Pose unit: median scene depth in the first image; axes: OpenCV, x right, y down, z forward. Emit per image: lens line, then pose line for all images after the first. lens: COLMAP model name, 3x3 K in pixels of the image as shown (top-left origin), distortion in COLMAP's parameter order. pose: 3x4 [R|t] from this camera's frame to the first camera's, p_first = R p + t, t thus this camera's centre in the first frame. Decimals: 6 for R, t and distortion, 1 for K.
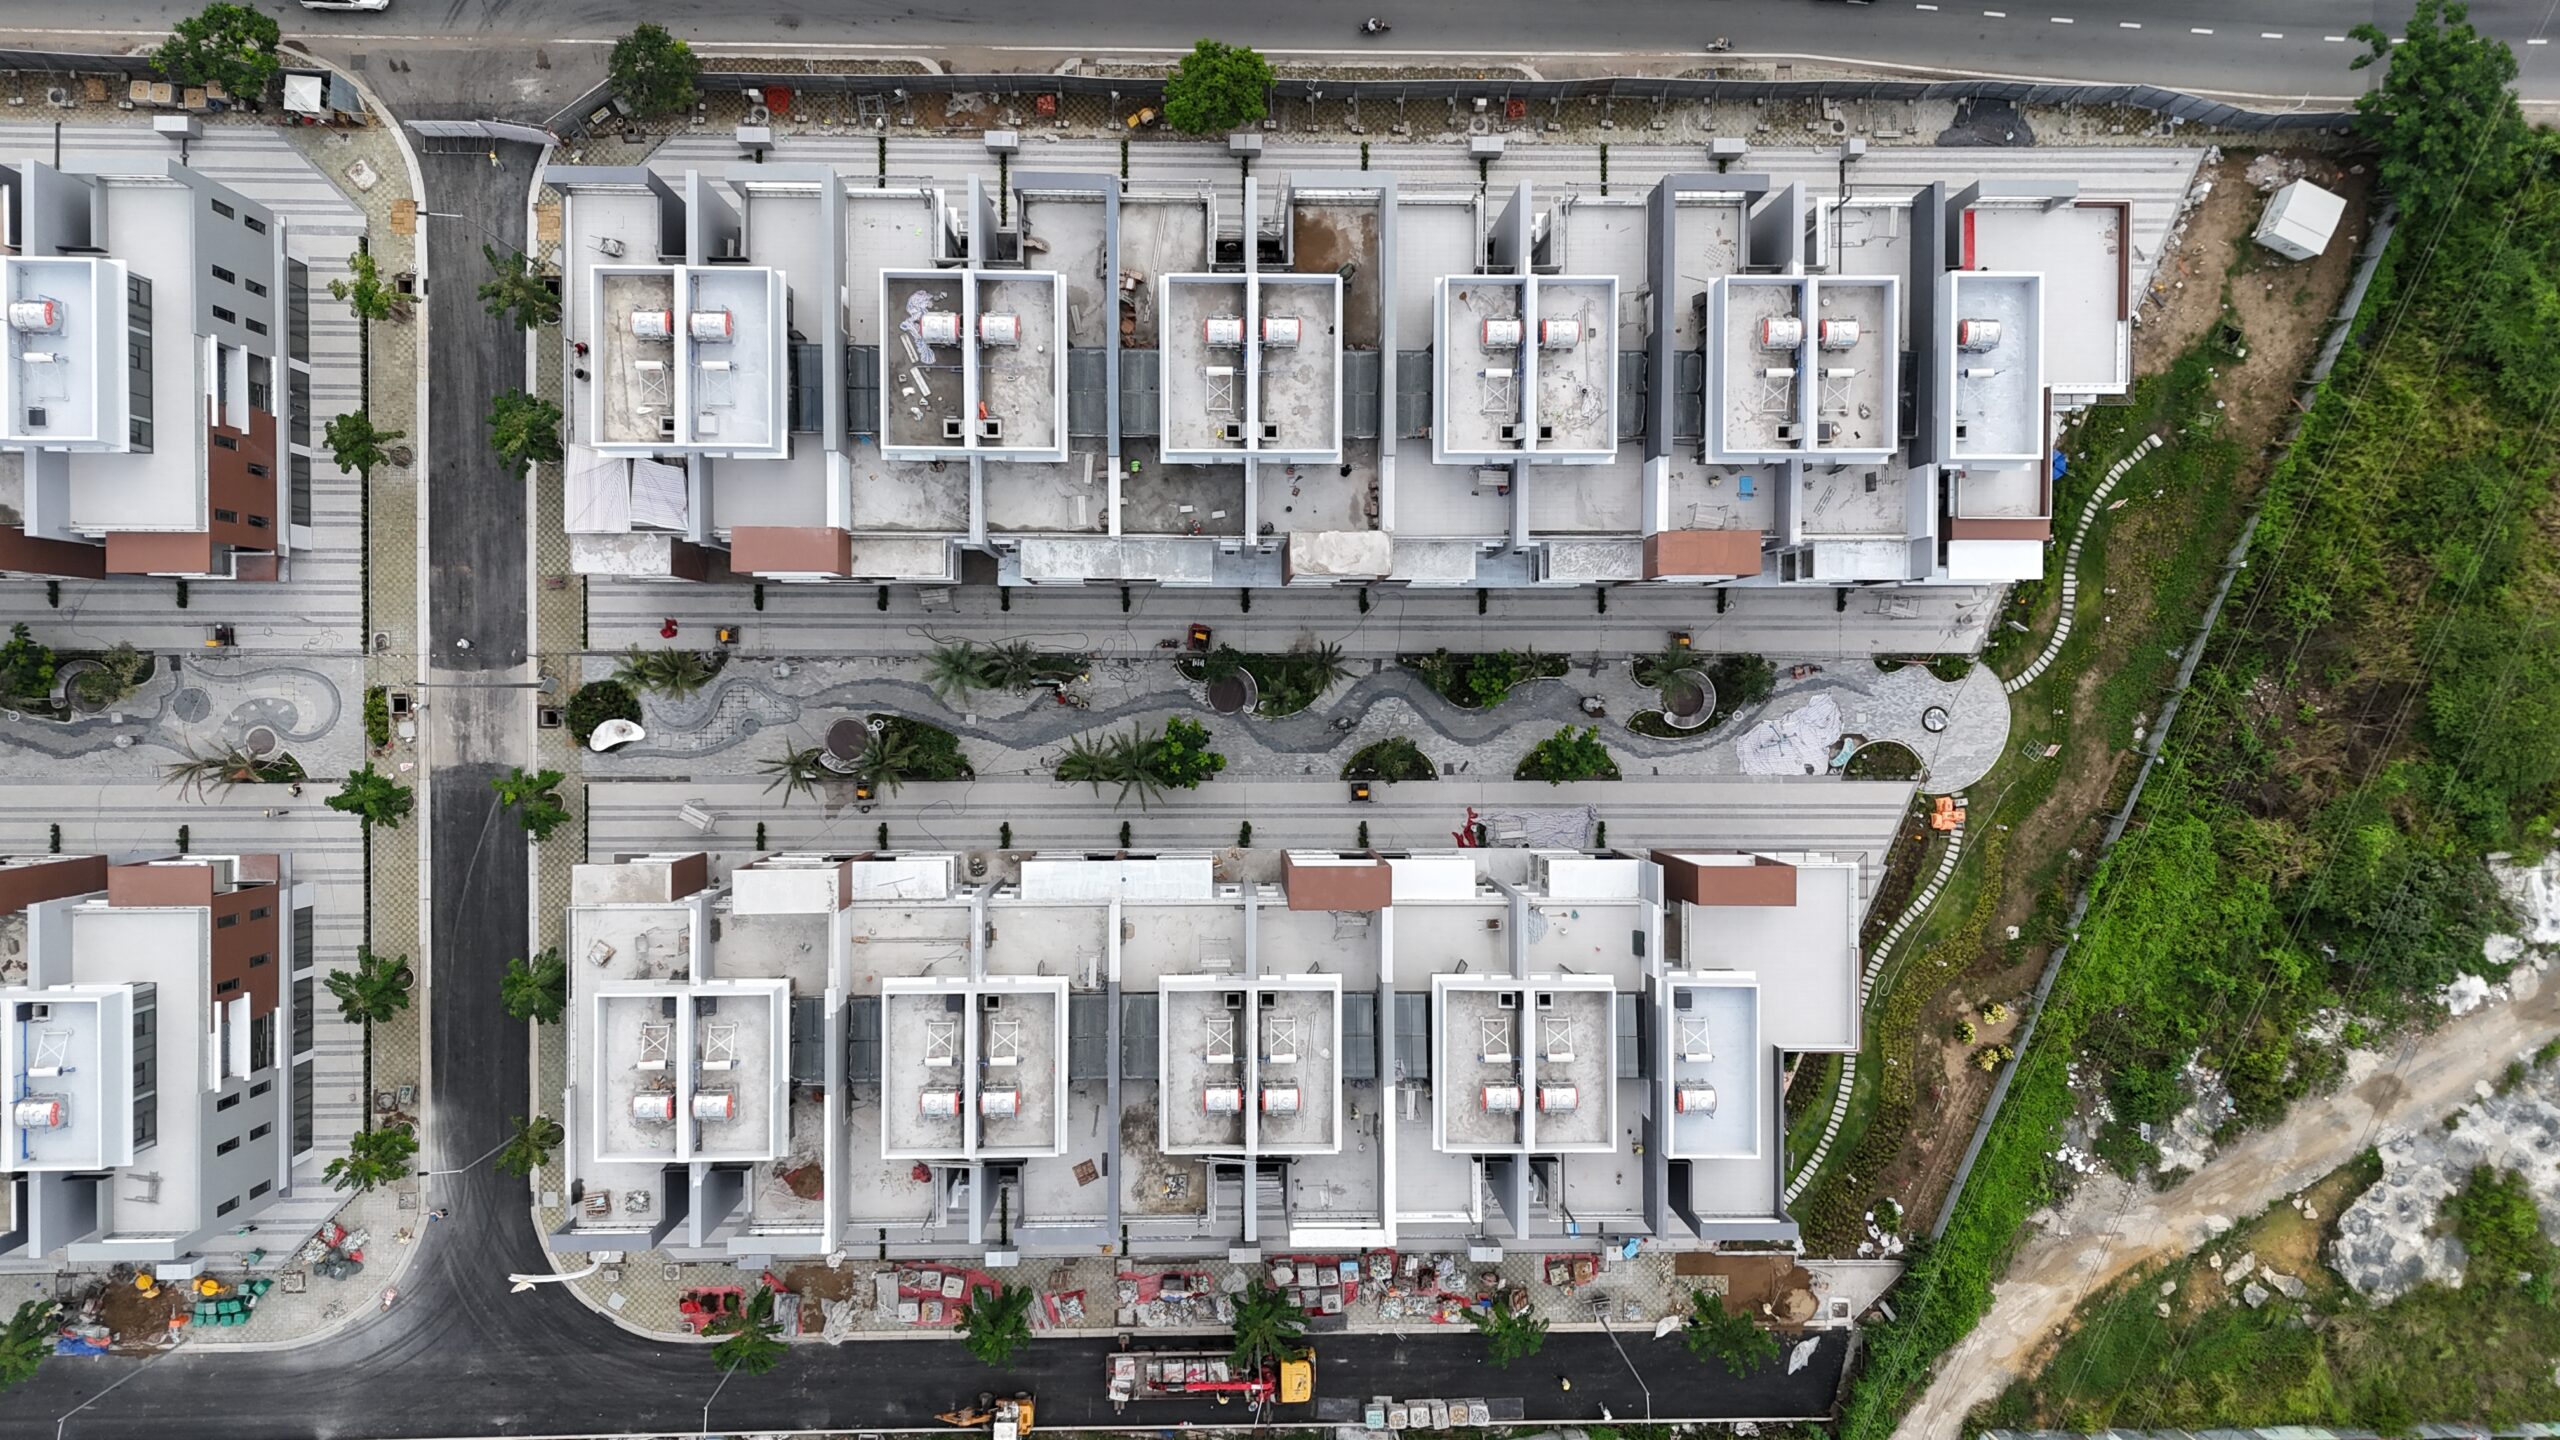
lens RADIAL K [[1892.0, 0, 1292.2], [0, 1892.0, 725.2], [0, 0, 1]] dist [0.057405, -0.042623]
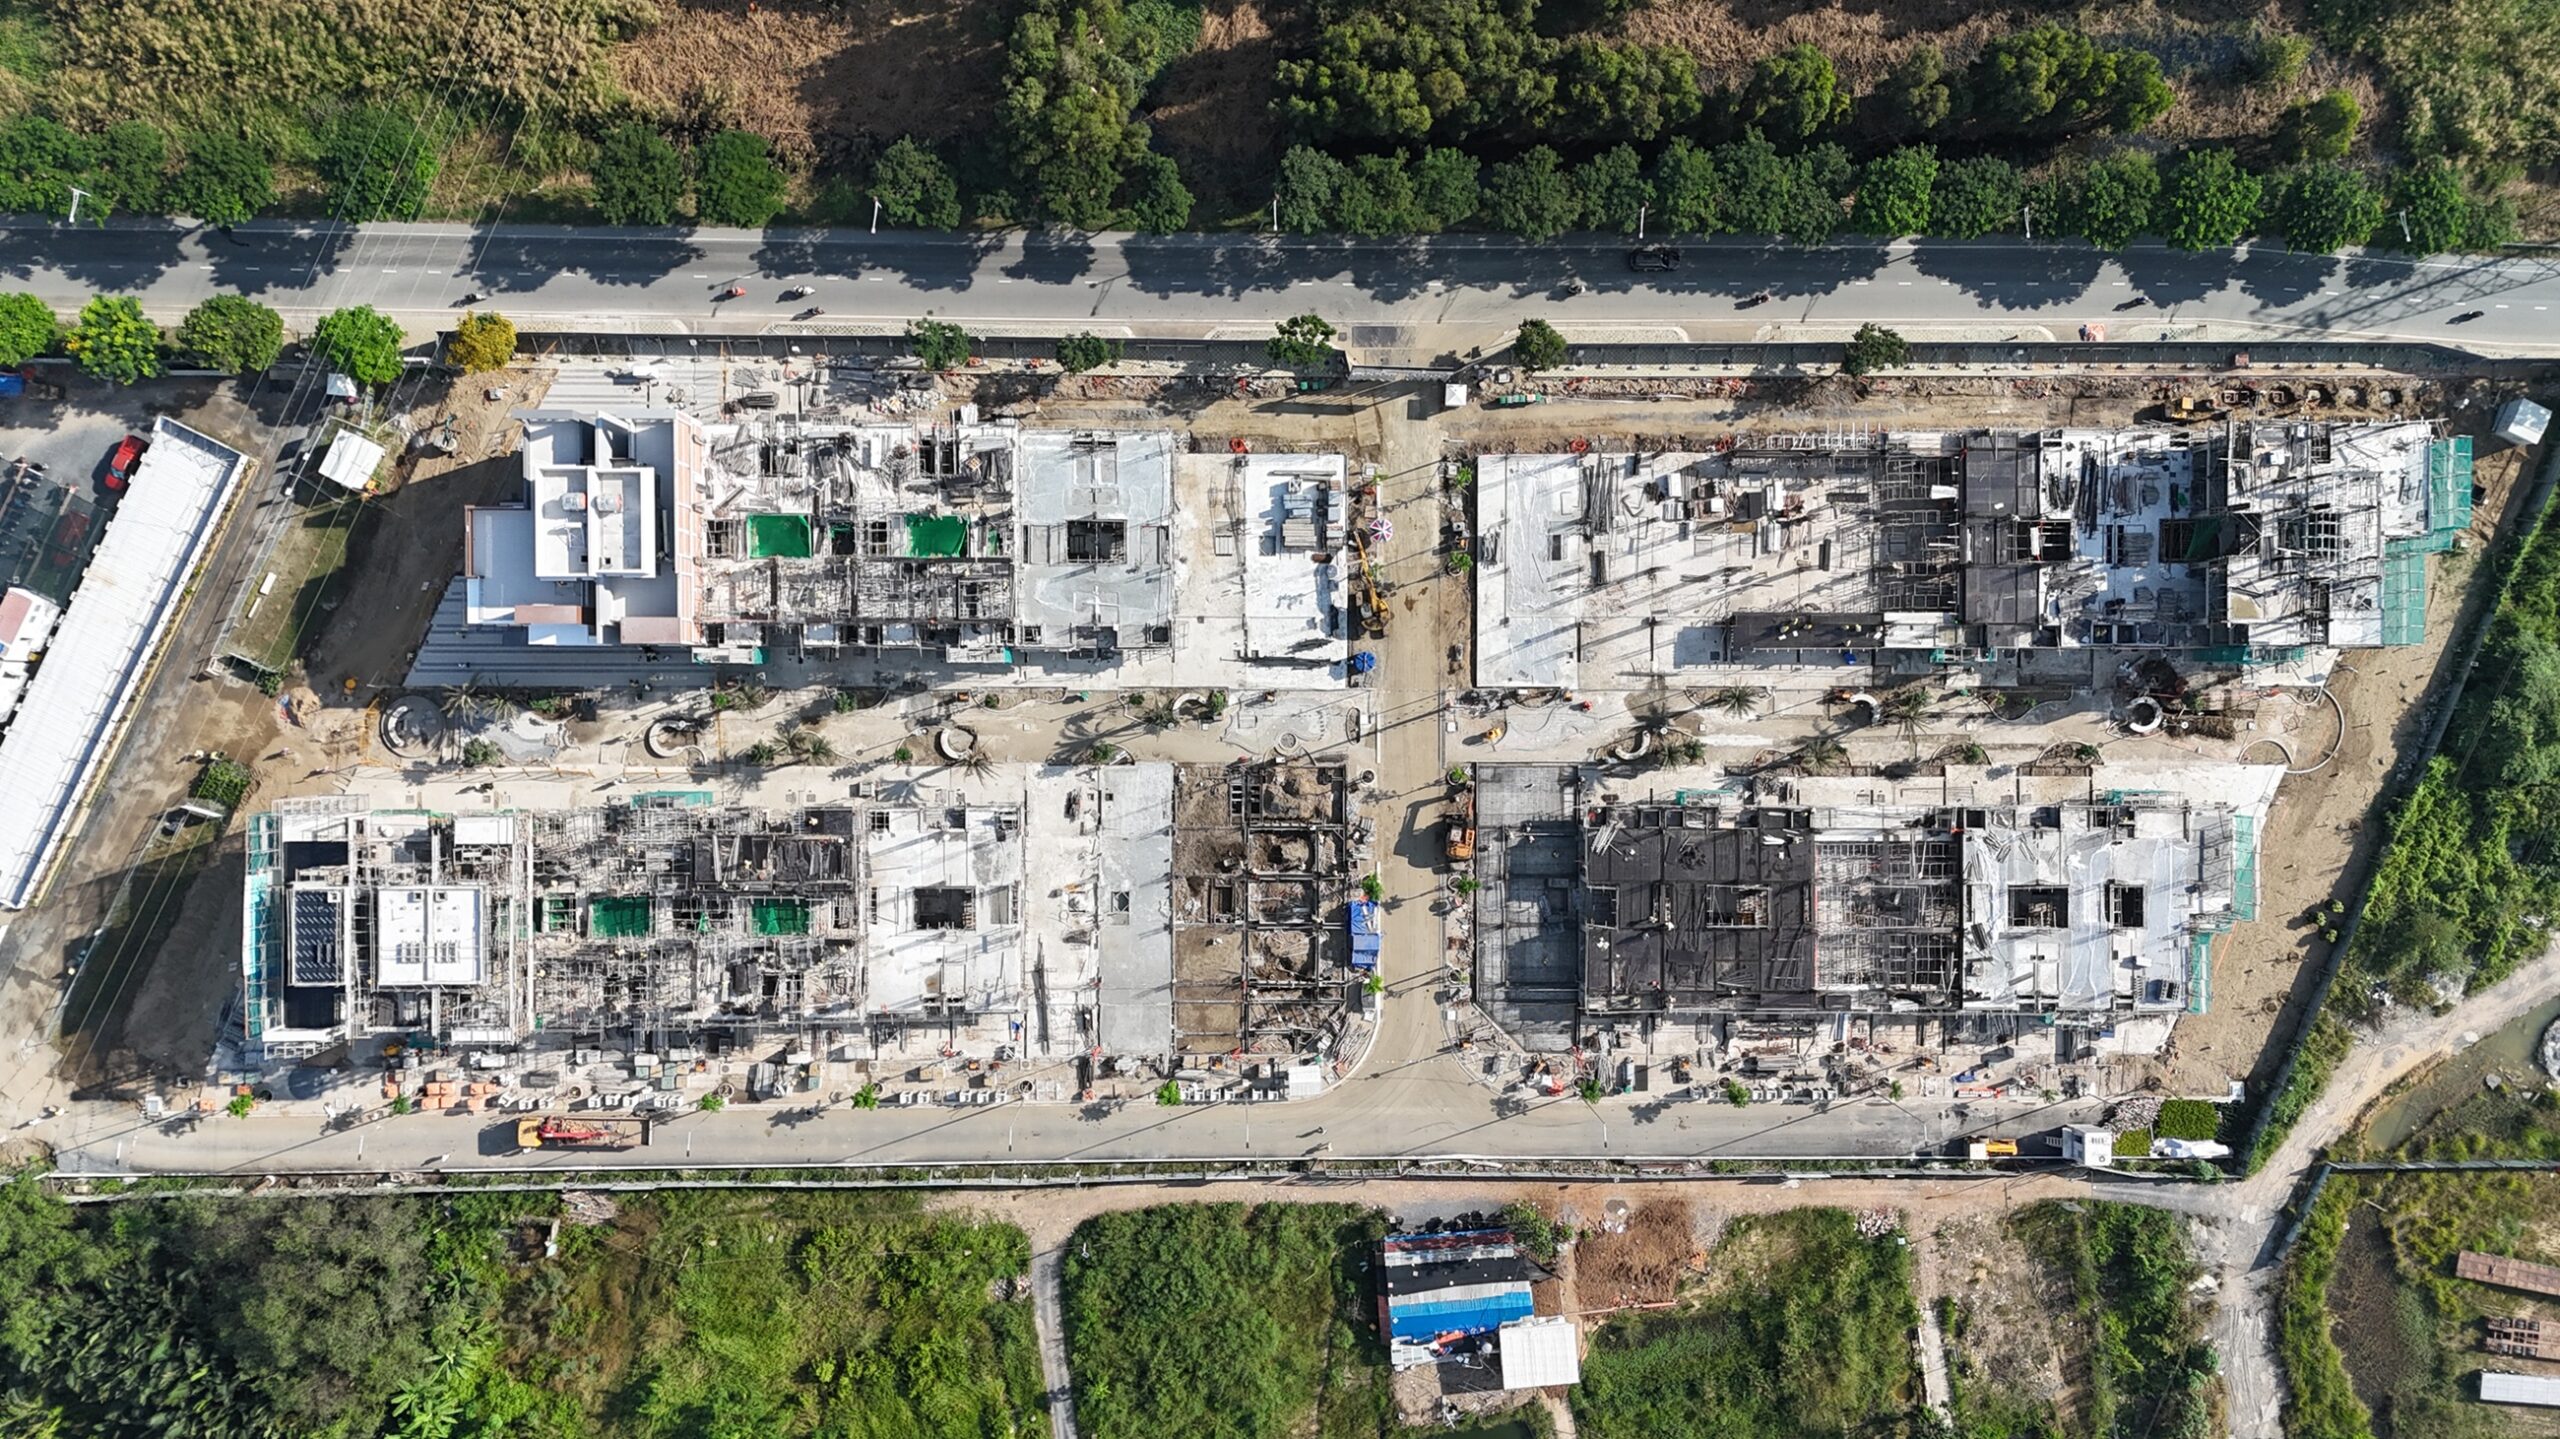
lens RADIAL K [[1892.0, 0, 1294.4], [0, 1892.0, 729.0], [0, 0, 1]] dist [0.057405, -0.042623]
pose [[0.999992, -0.000648, 0.004034, -0.520340], [0.000664, 0.999993, -0.003752, 0.004593], [-0.004032, 0.003755, 0.999985, -0.626459]]
